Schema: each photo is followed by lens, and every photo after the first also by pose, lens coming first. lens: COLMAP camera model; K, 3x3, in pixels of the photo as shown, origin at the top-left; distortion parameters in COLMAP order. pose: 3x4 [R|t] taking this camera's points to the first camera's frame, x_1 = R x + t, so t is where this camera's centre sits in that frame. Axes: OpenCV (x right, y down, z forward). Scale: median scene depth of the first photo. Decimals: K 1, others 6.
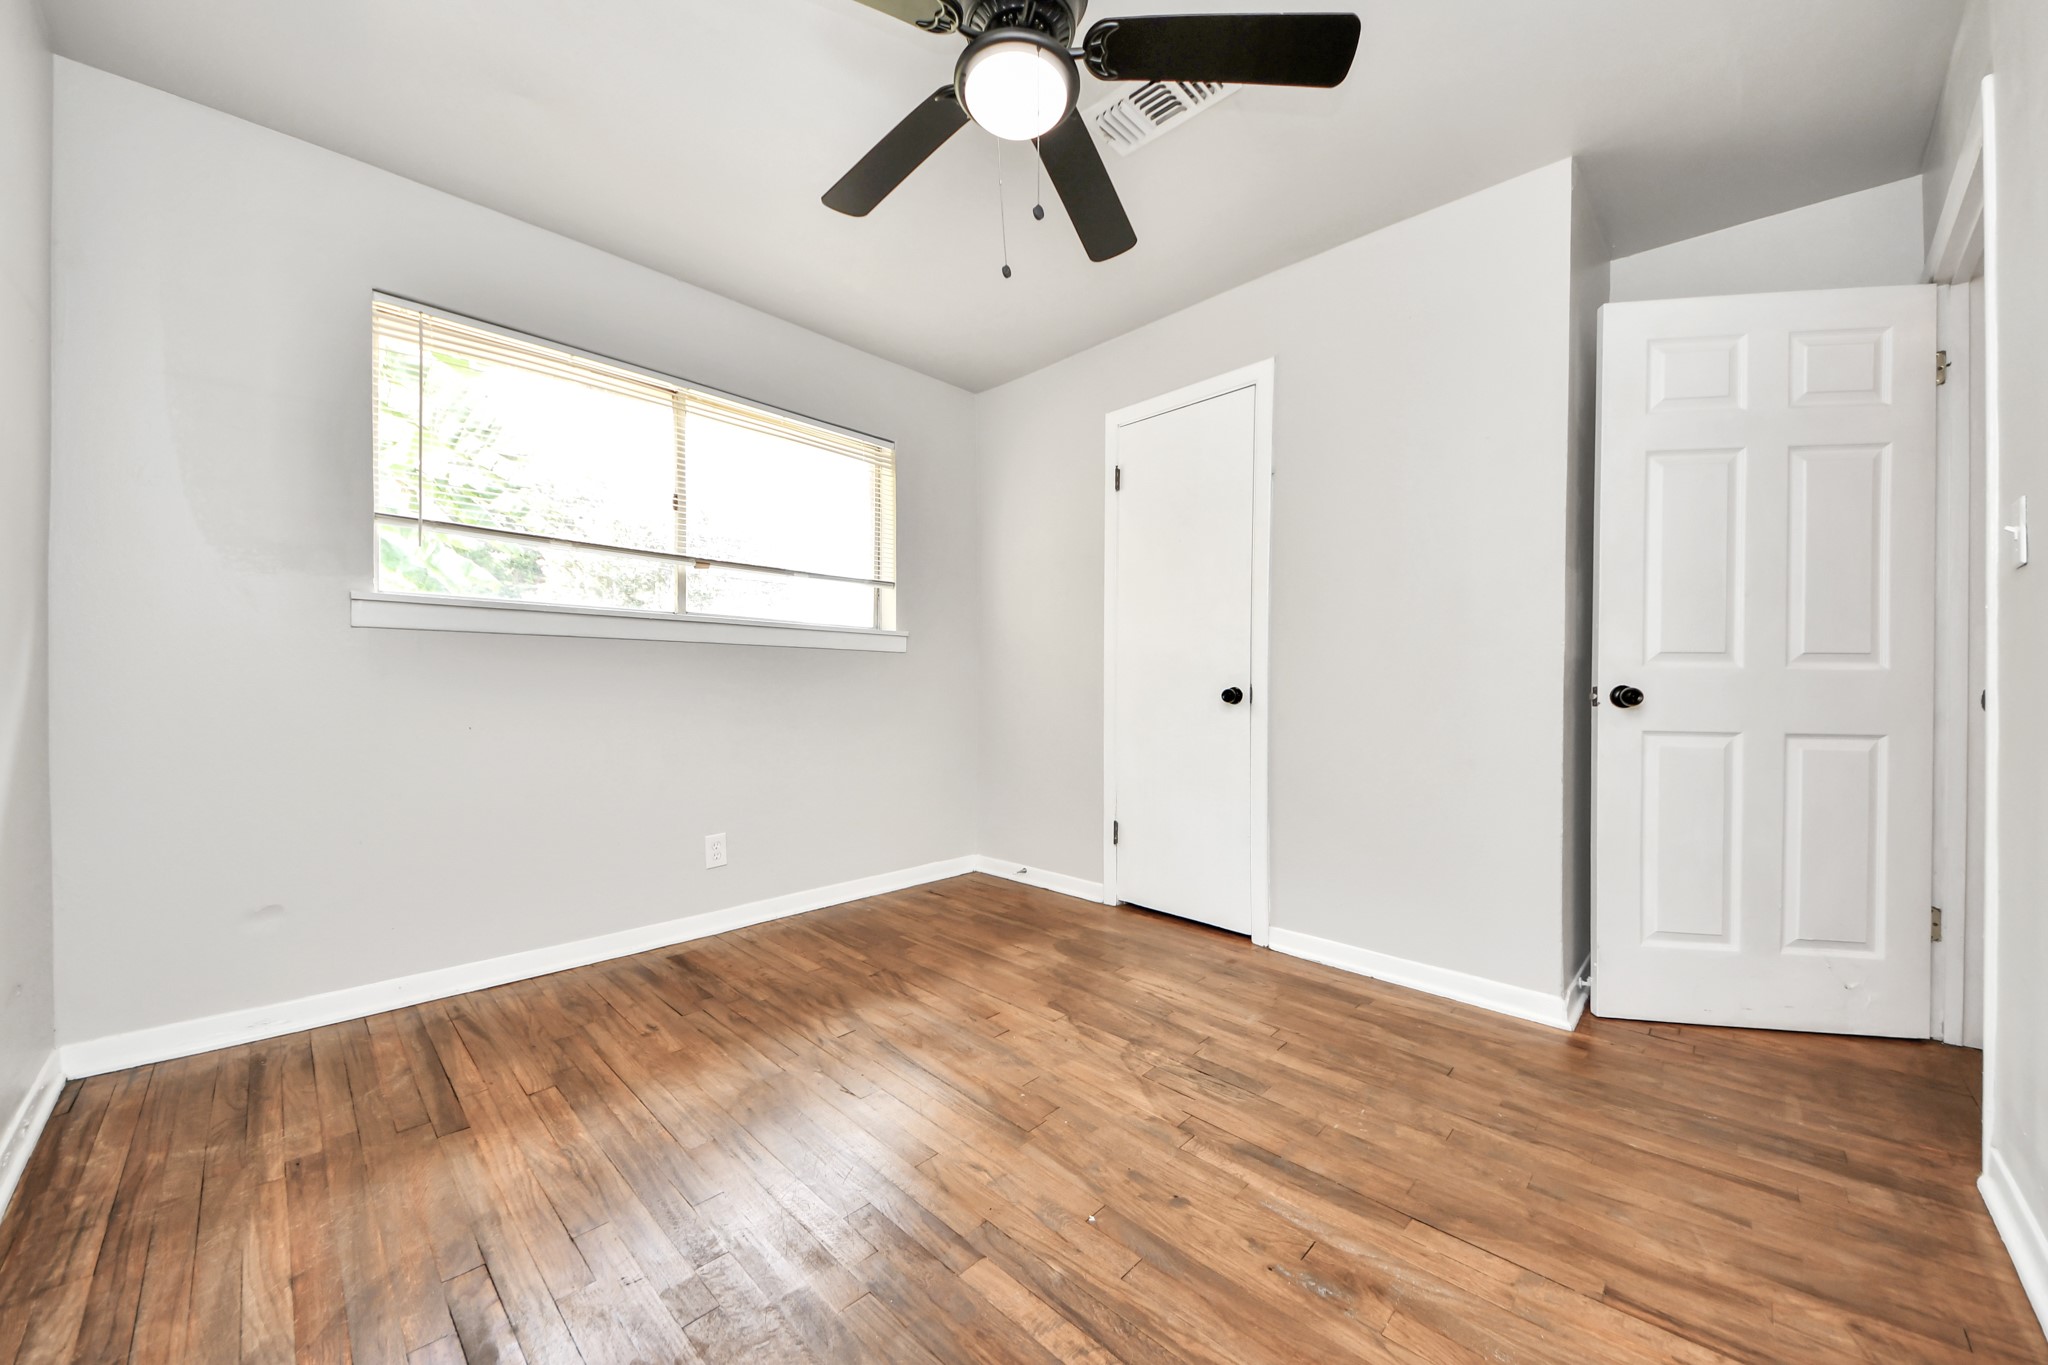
lens RADIAL K [[749.5, 0, 1029.2], [0, 749.5, 673.2], [0, 0, 1]] dist [0.006959, -0.002334]
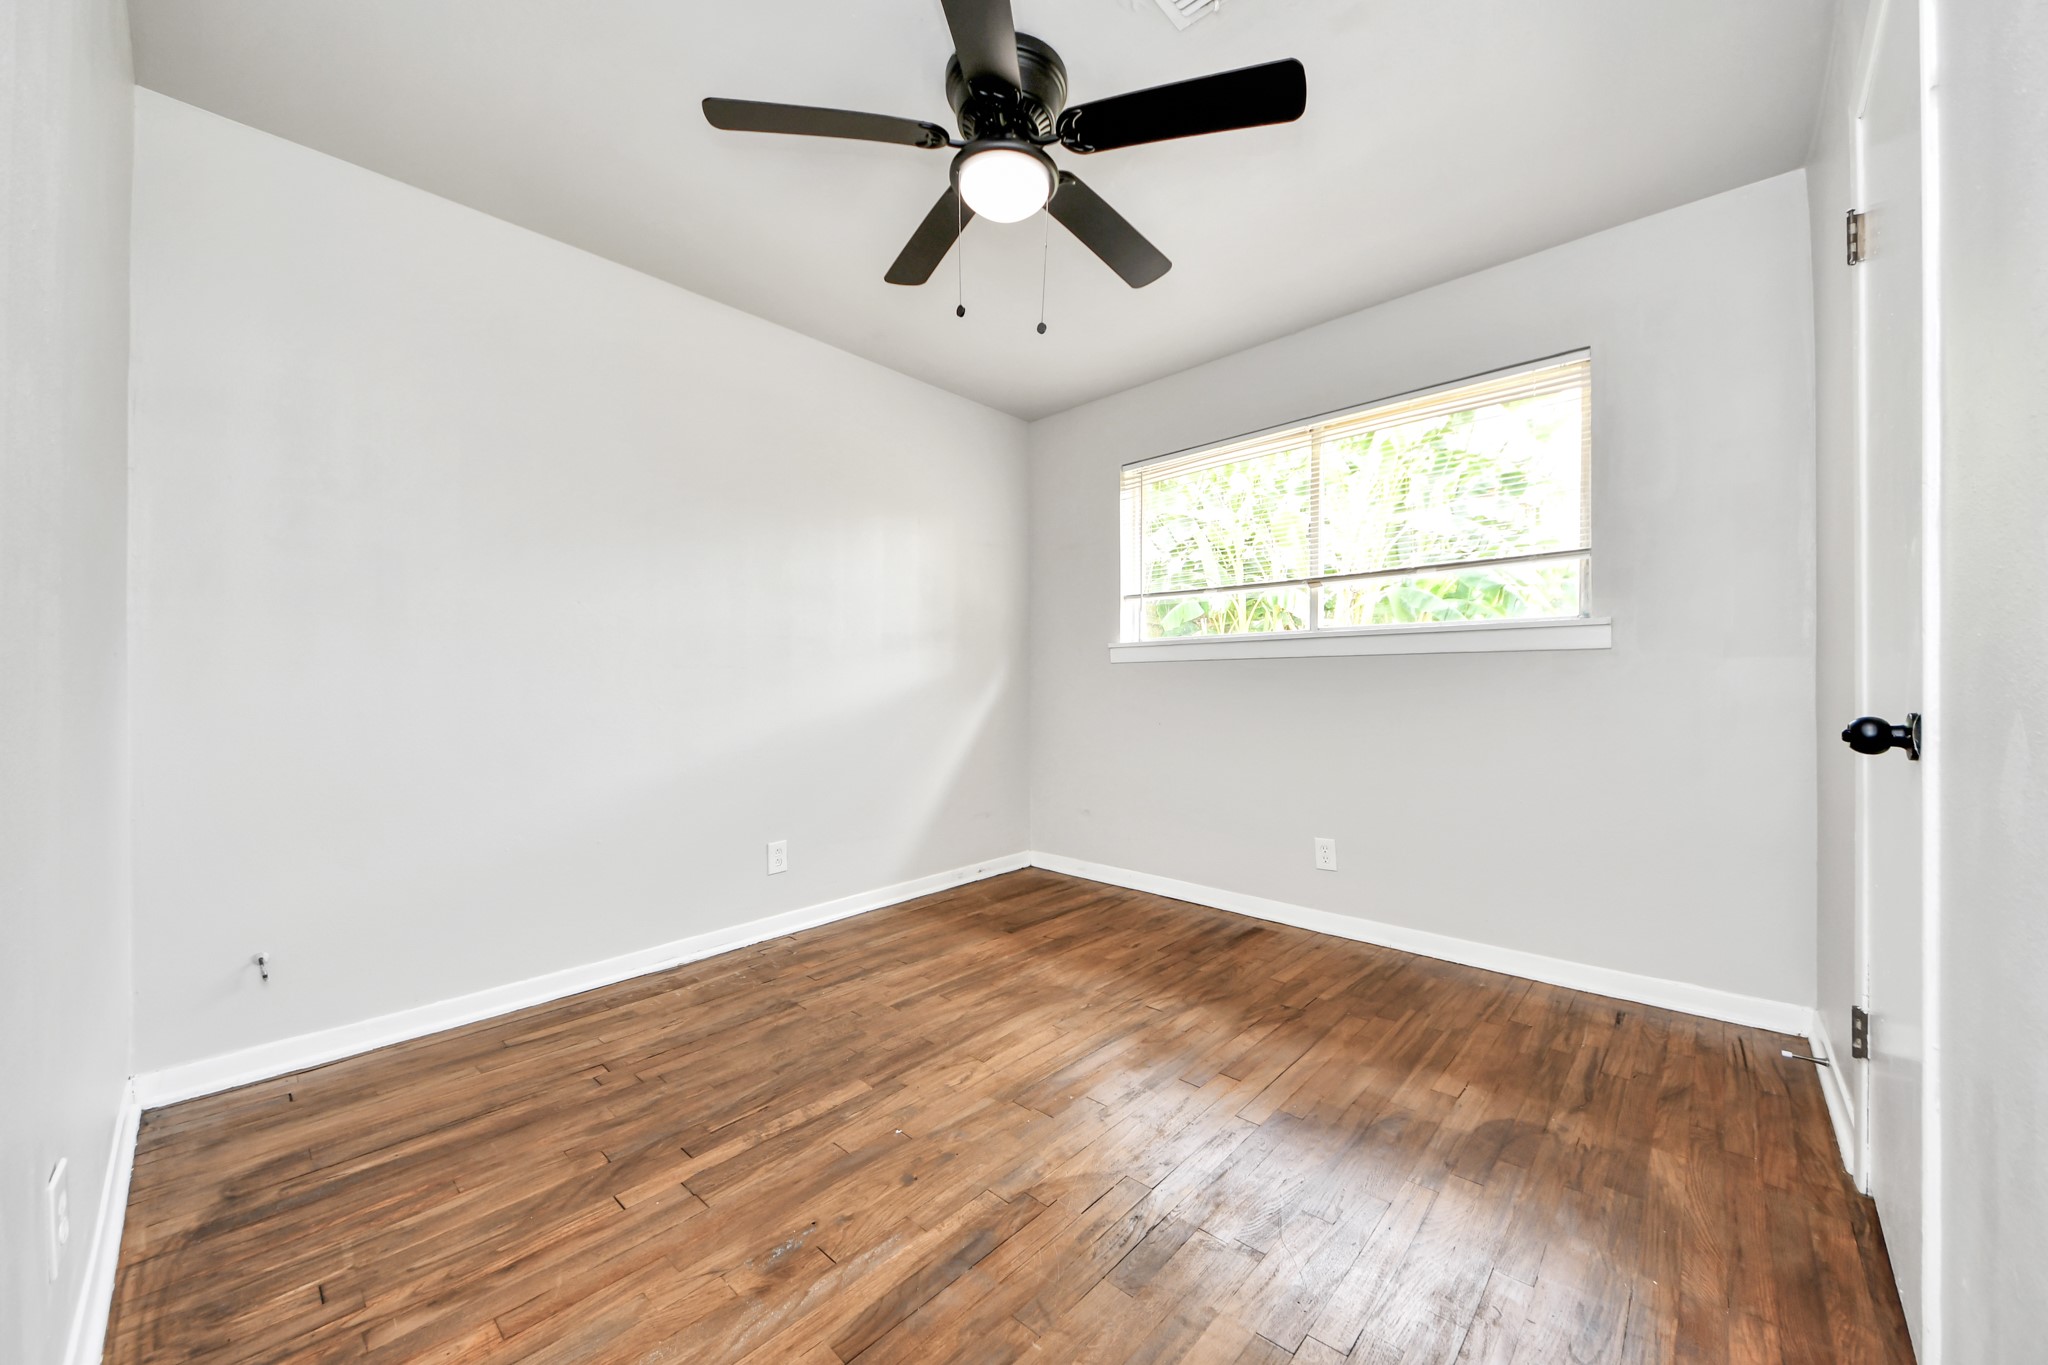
lens RADIAL K [[749.5, 0, 1022.8], [0, 749.5, 678.3], [0, 0, 1]] dist [0.006959, -0.002334]
pose [[0.038719, -0.004724, -0.999239, 0.781321], [0.005578, 0.999974, -0.004511, -0.009656], [0.999235, -0.005399, 0.038745, 0.680149]]
